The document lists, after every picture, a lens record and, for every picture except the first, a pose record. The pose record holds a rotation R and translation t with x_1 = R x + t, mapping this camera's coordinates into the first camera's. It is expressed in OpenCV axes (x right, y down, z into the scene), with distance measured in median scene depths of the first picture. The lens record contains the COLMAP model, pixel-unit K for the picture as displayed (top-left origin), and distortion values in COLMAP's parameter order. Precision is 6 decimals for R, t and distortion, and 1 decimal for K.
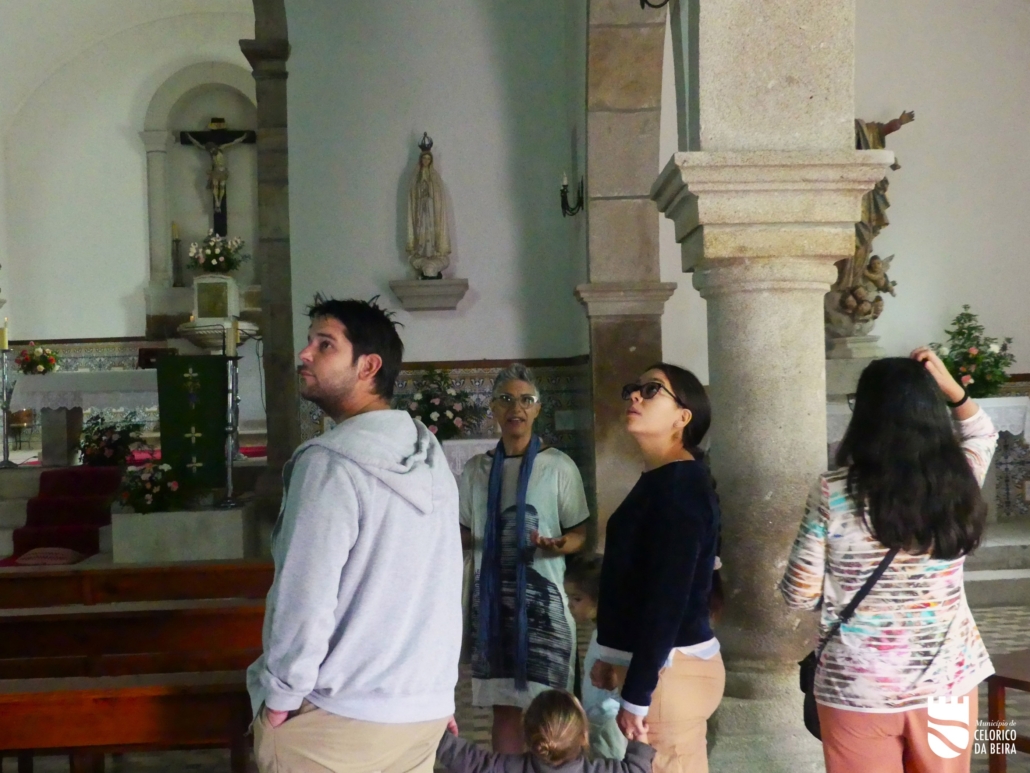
lens RADIAL K [[1120.4, 0, 515.0], [0, 1120.4, 386.5], [0, 0, 1]] dist [-0.000293, -0.310820]
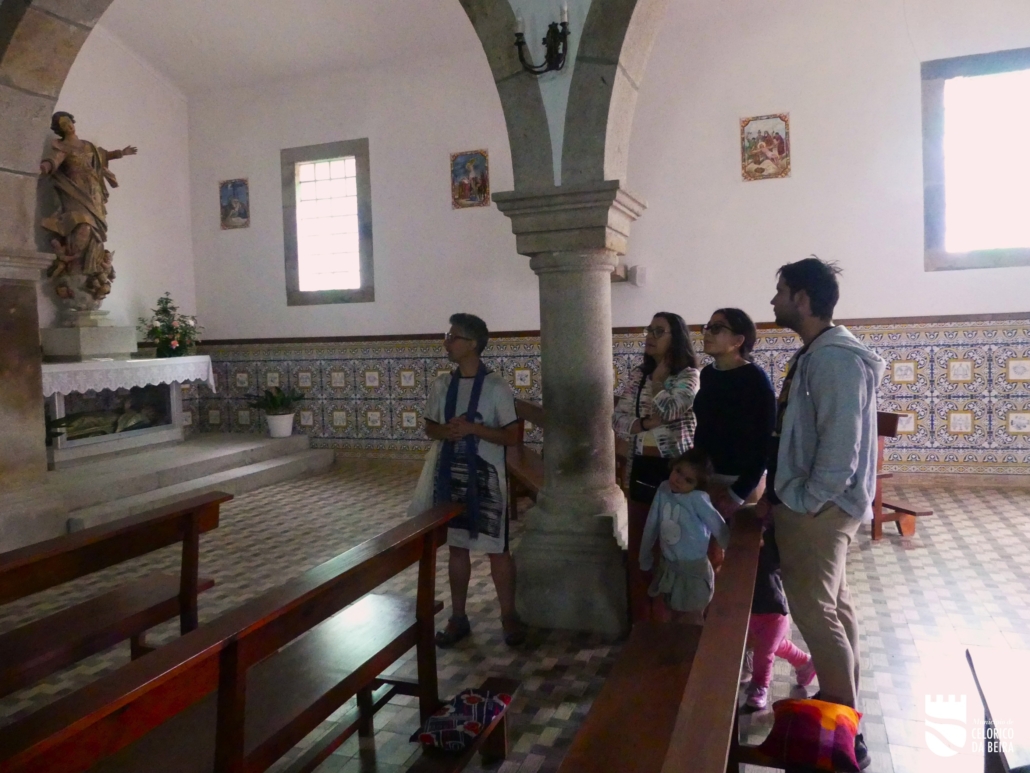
lens RADIAL K [[740.3, 0, 515.0], [0, 740.3, 386.5], [0, 0, 1]] dist [-0.065805, 0.024652]
pose [[0.368660, -0.043450, 0.928548, -0.308510], [0.011061, 0.999041, 0.042357, 0.013758], [-0.929499, -0.005344, 0.368787, 0.231251]]
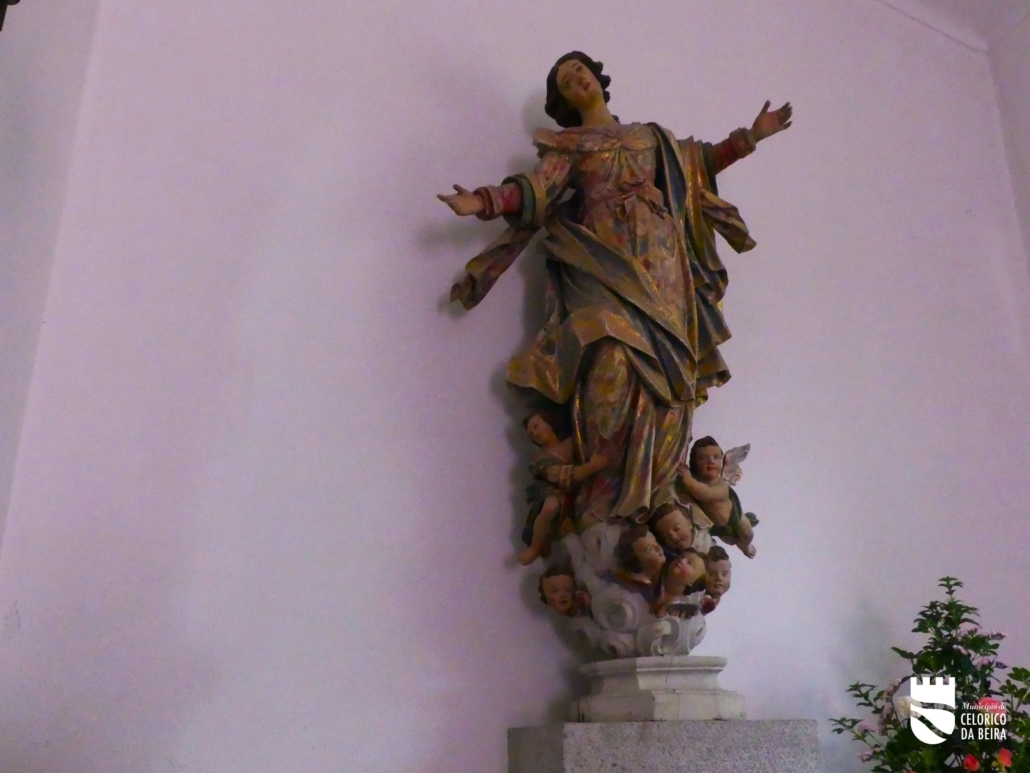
lens RADIAL K [[1038.3, 0, 515.0], [0, 1038.3, 386.5], [0, 0, 1]] dist [-0.049738, -0.010392]
pose [[0.973109, 0.100526, 0.207250, 0.187908], [-0.025063, 0.940611, -0.338561, -0.014021], [-0.228976, 0.324263, 0.917836, 0.695341]]
